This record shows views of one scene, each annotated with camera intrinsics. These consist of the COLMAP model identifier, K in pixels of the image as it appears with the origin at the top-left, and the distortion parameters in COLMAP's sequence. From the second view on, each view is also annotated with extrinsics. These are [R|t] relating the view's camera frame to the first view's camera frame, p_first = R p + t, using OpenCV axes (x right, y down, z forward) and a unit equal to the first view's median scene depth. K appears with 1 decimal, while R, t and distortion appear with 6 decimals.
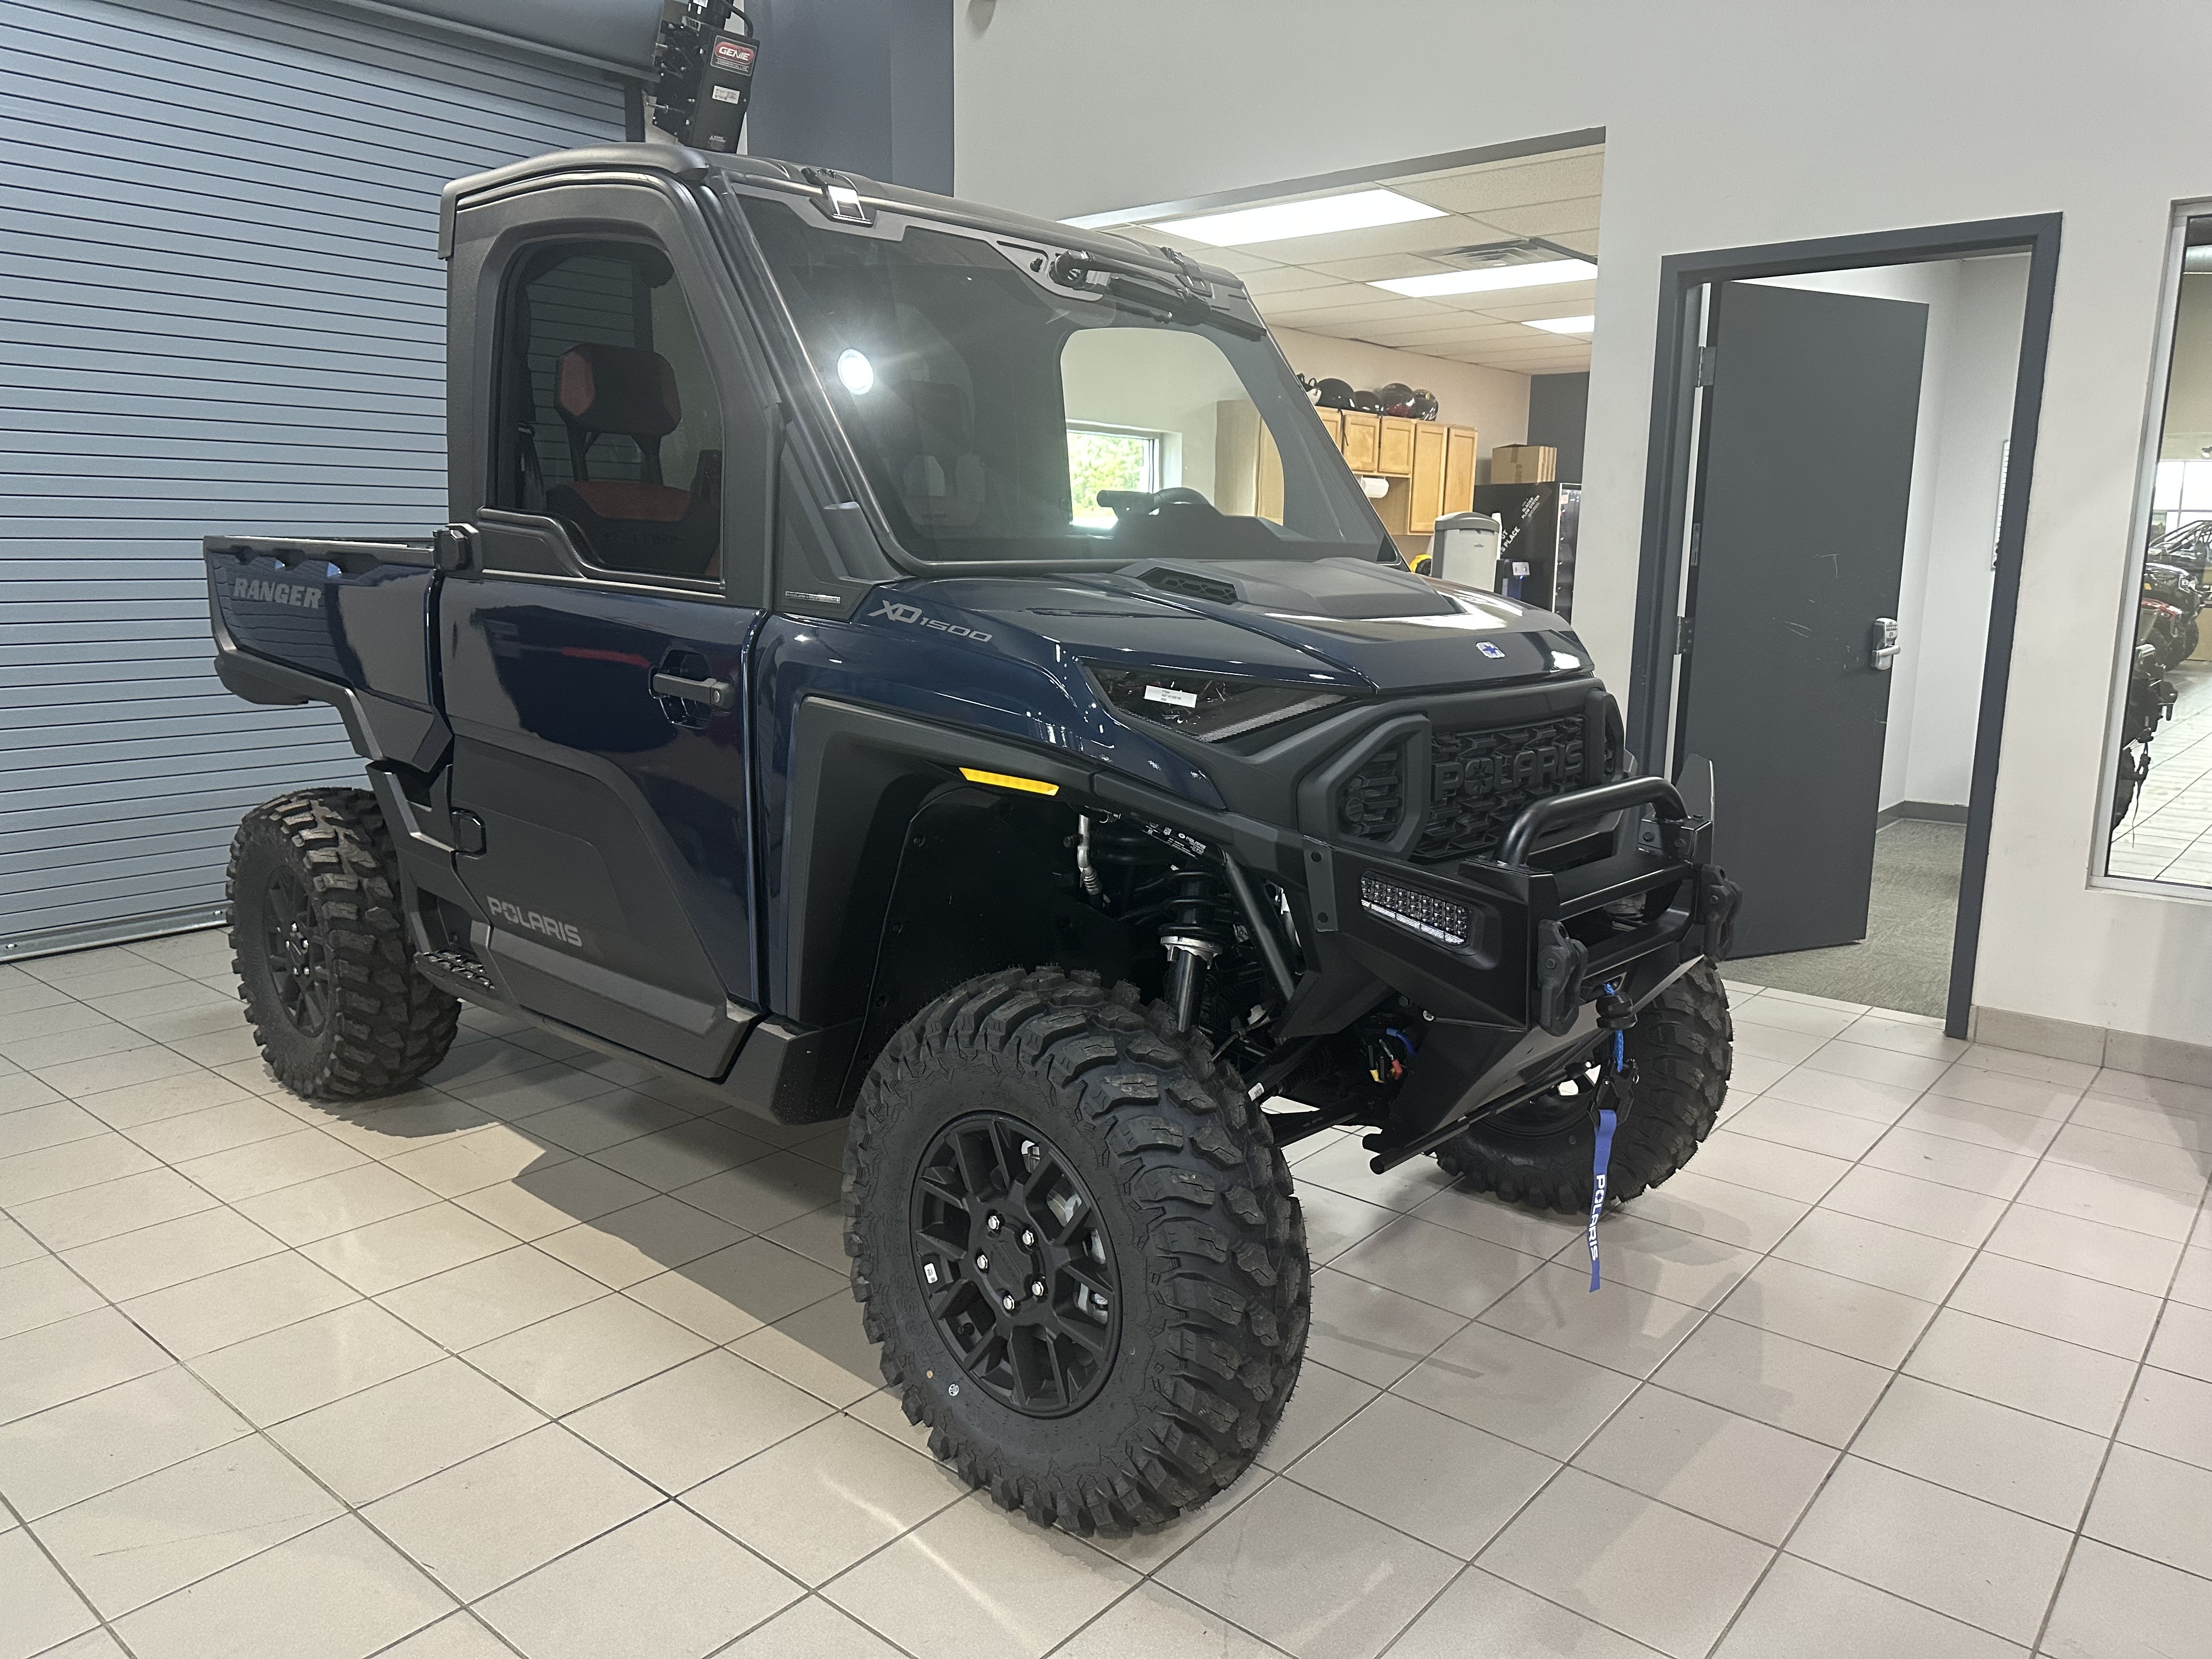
lens RADIAL K [[1533.4, 0, 1106.0], [0, 1533.4, 829.5], [0, 0, 1]] dist [-0.009777, 0.000896]
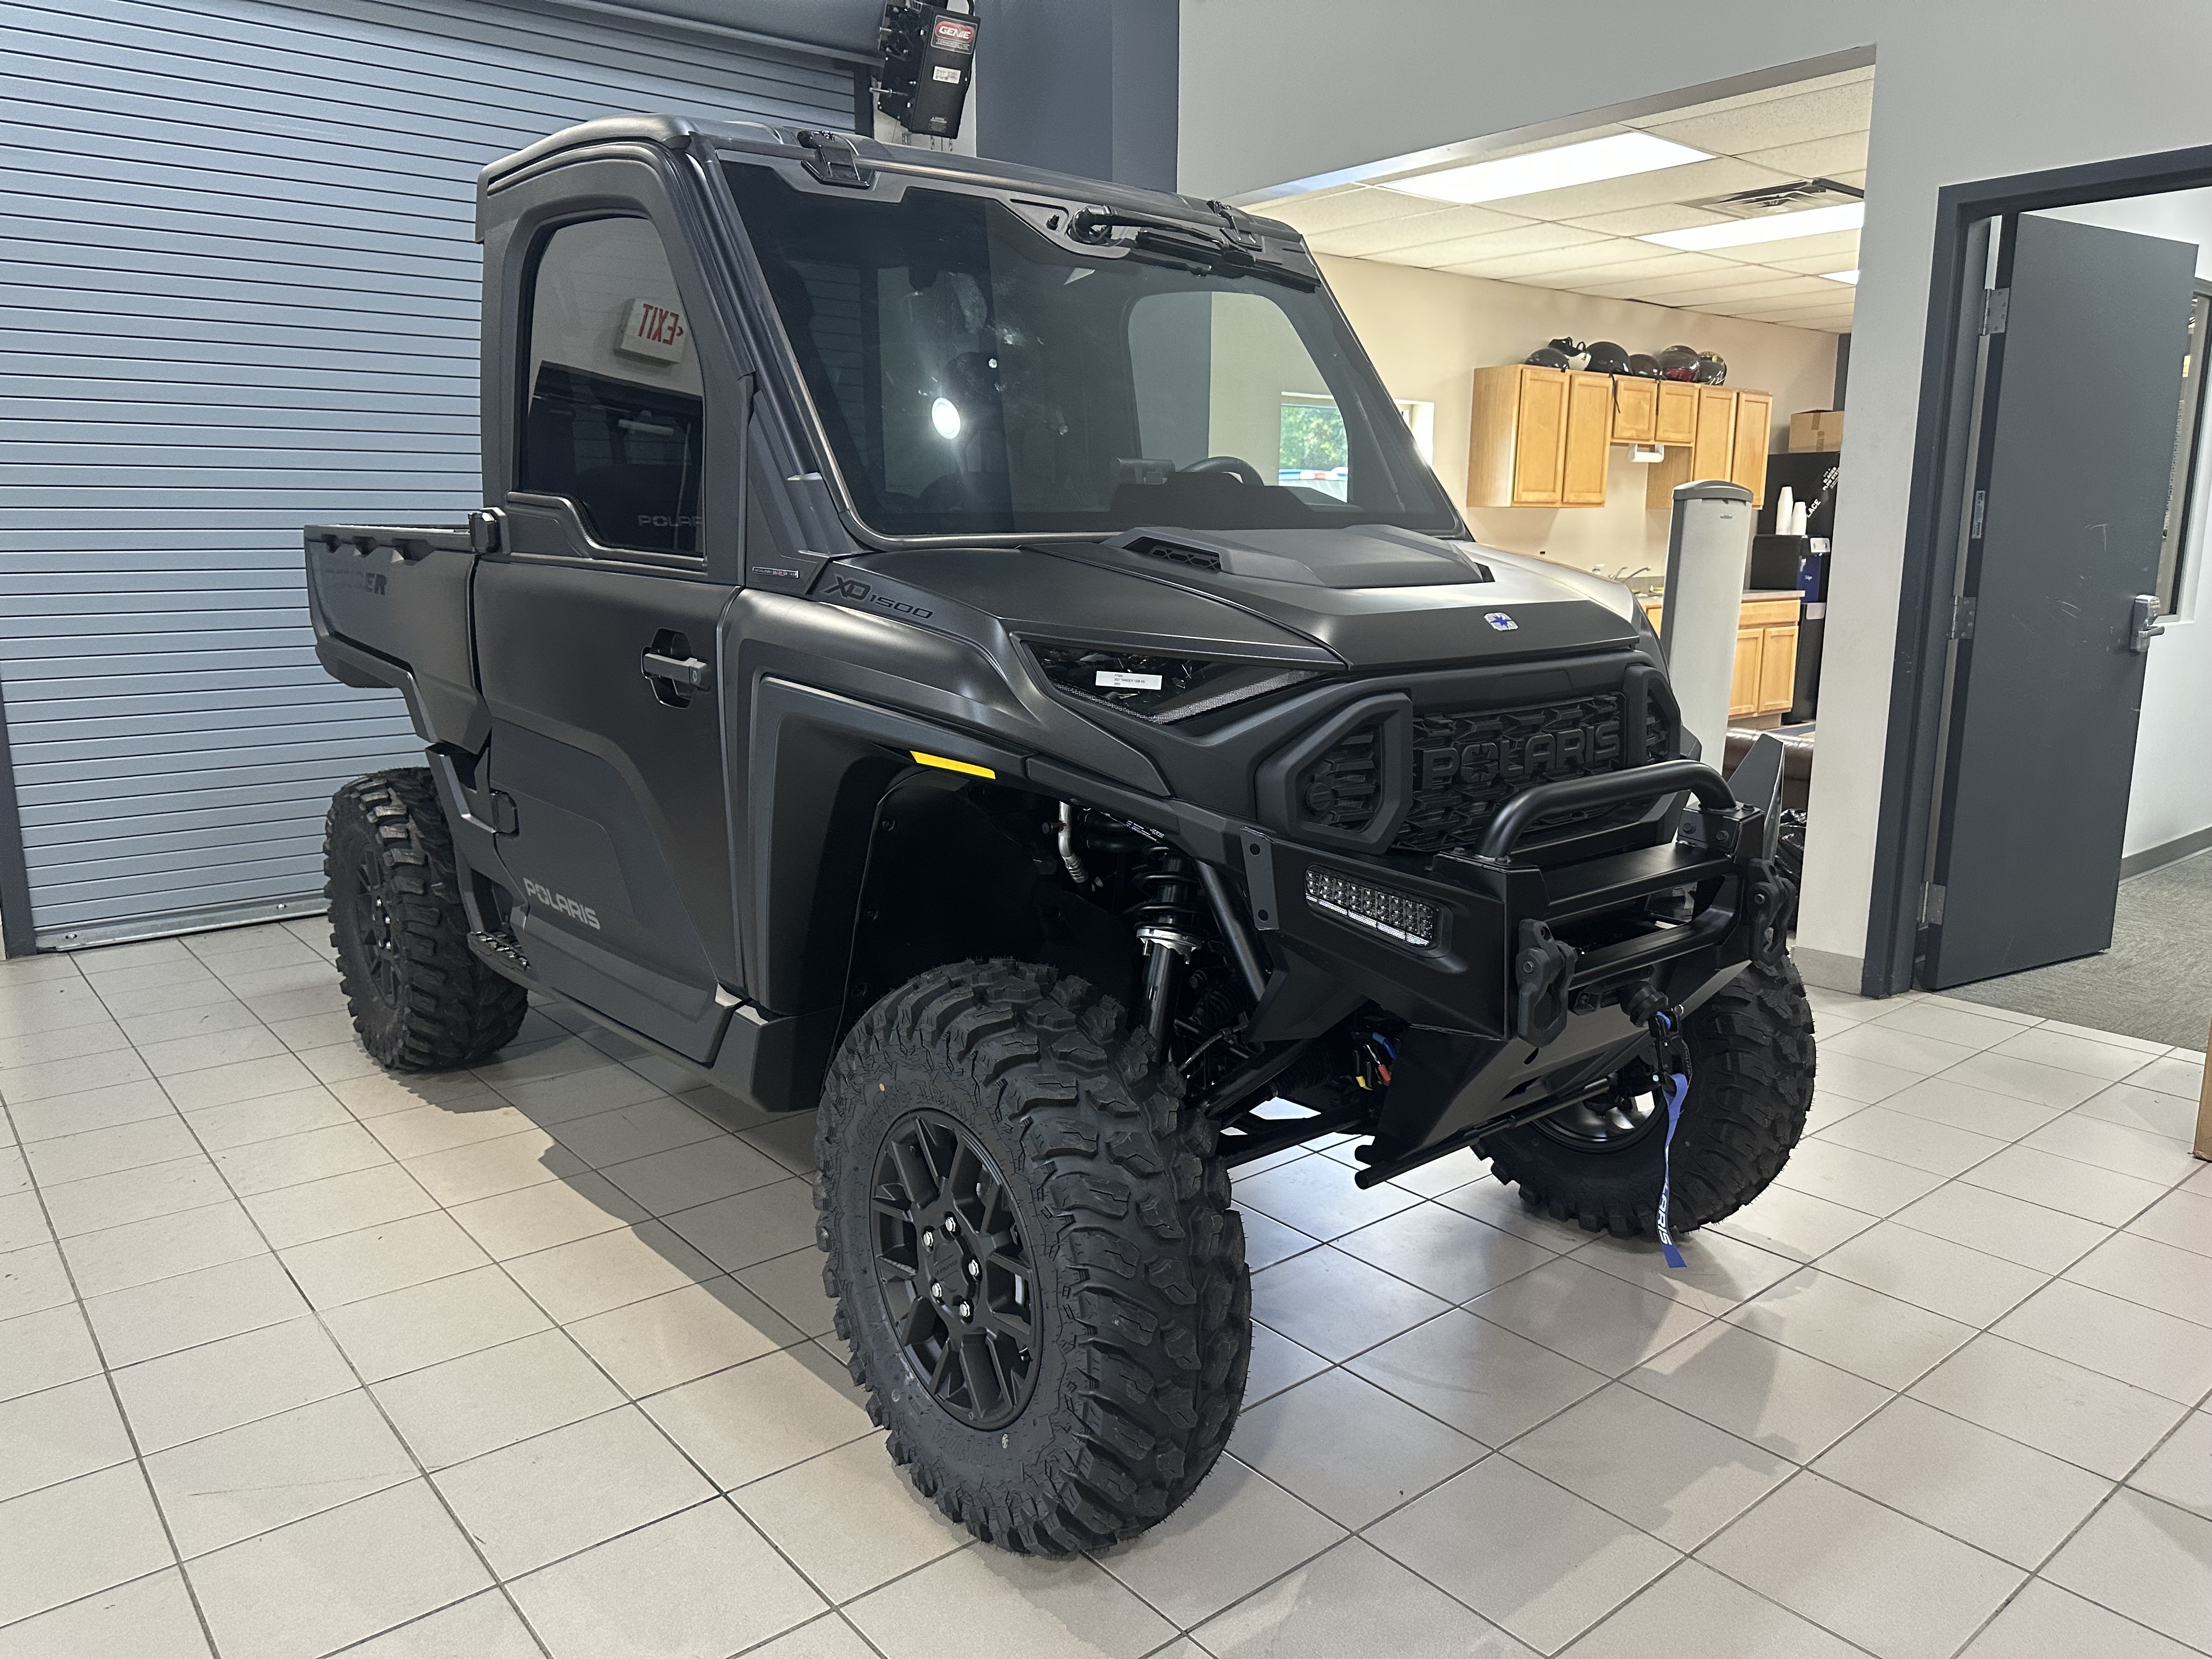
lens RADIAL K [[1553.3, 0, 1114.4], [0, 1553.3, 836.6], [0, 0, 1]] dist [0.005701, -0.000651]
pose [[0.988409, 0.010388, -0.151459, 0.161024], [-0.008133, 0.999847, 0.015502, -0.001836], [0.151597, -0.014091, 0.988342, 0.049420]]
